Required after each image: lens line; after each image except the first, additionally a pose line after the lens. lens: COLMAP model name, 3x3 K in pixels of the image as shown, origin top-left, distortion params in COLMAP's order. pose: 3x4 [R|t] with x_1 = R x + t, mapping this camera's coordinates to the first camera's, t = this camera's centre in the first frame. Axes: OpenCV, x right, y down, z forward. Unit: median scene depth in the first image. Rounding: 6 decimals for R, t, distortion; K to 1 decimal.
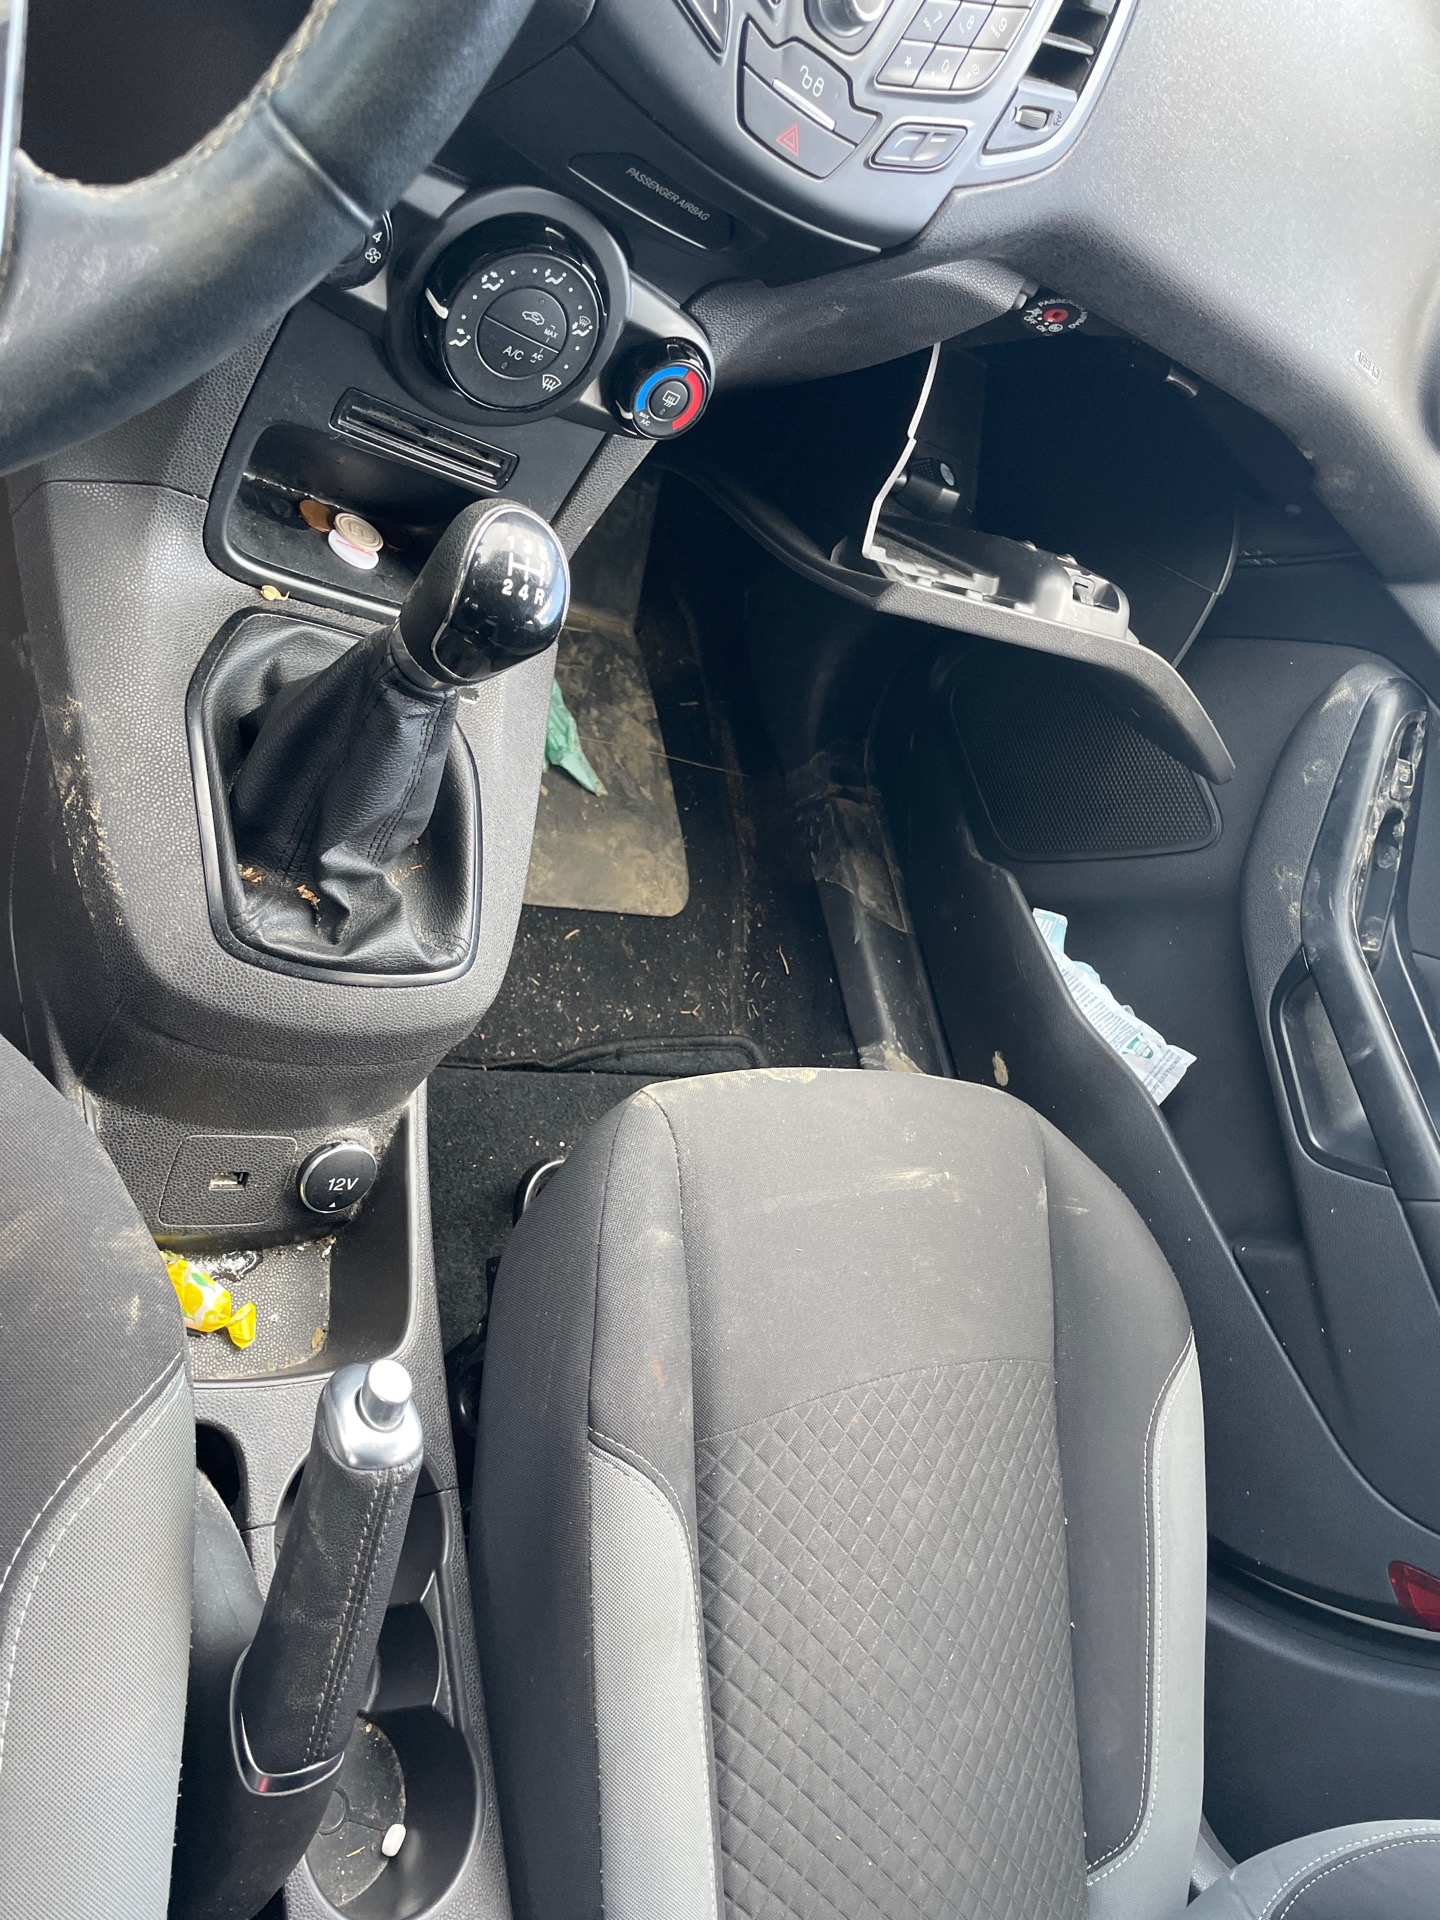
lens RADIAL K [[1463.8, 0, 743.6], [0, 1463.8, 970.0], [0, 0, 1]] dist [0.090589, -0.128603]
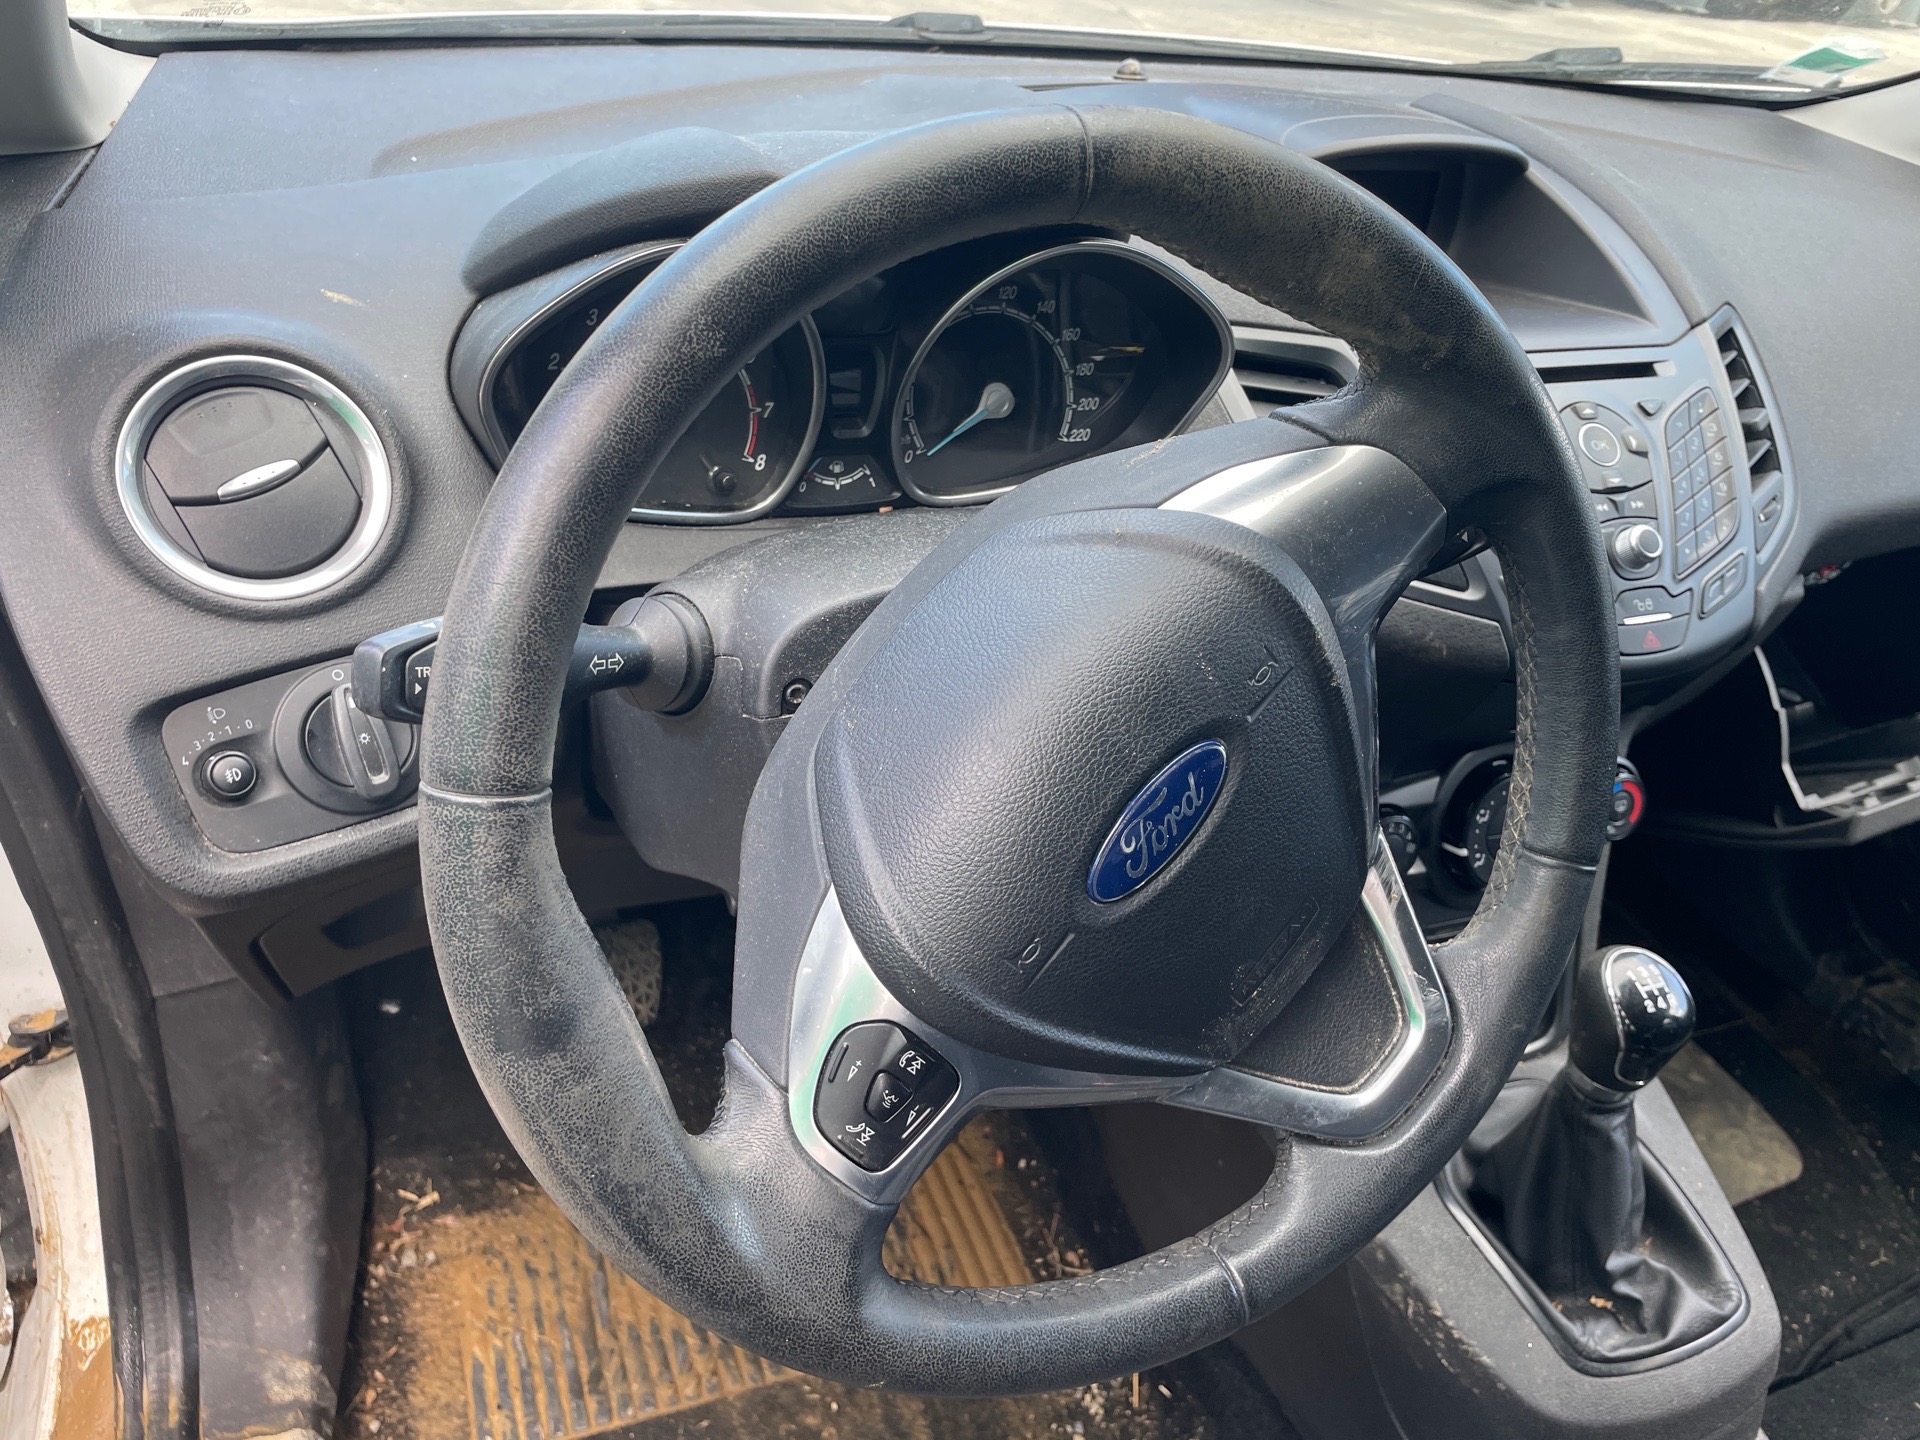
lens RADIAL K [[1464.6, 0, 967.2], [0, 1464.6, 710.8], [0, 0, 1]] dist [0.087399, -0.124005]
pose [[0.797448, -0.546013, -0.256802, -0.093821], [0.390344, 0.791375, -0.470486, -0.045913], [0.460118, 0.274947, 0.844213, -0.290282]]
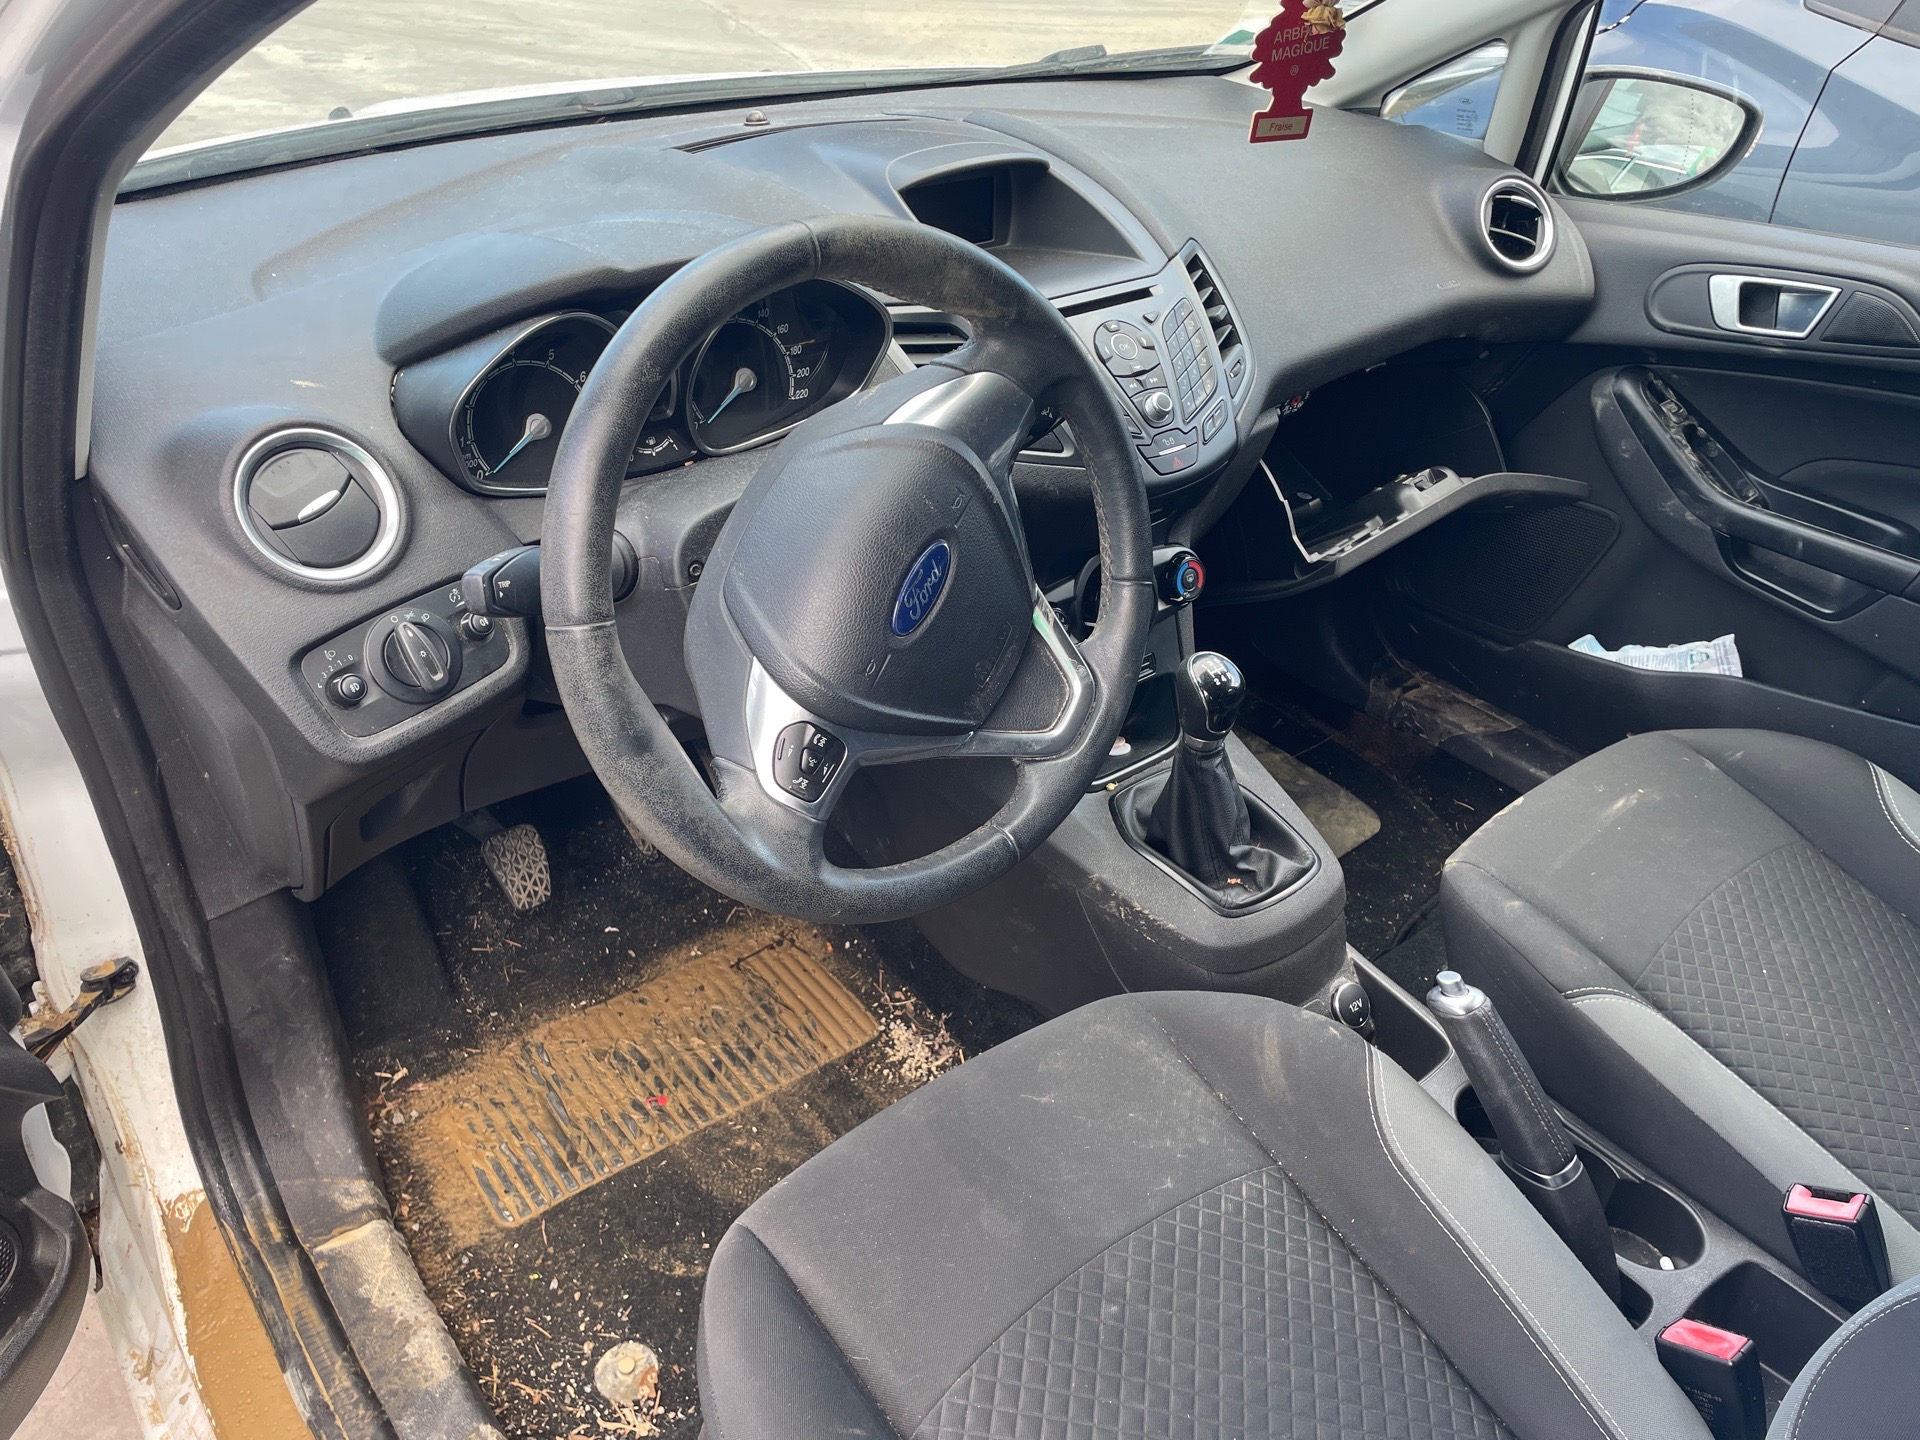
lens RADIAL K [[1462.3, 0, 959.6], [0, 1462.3, 702.0], [0, 0, 1]] dist [0.087972, -0.123024]
pose [[0.704921, -0.699694, -0.116253, -0.115114], [0.631350, 0.693673, -0.346720, 0.161126], [0.323240, 0.171014, 0.930736, -0.671995]]
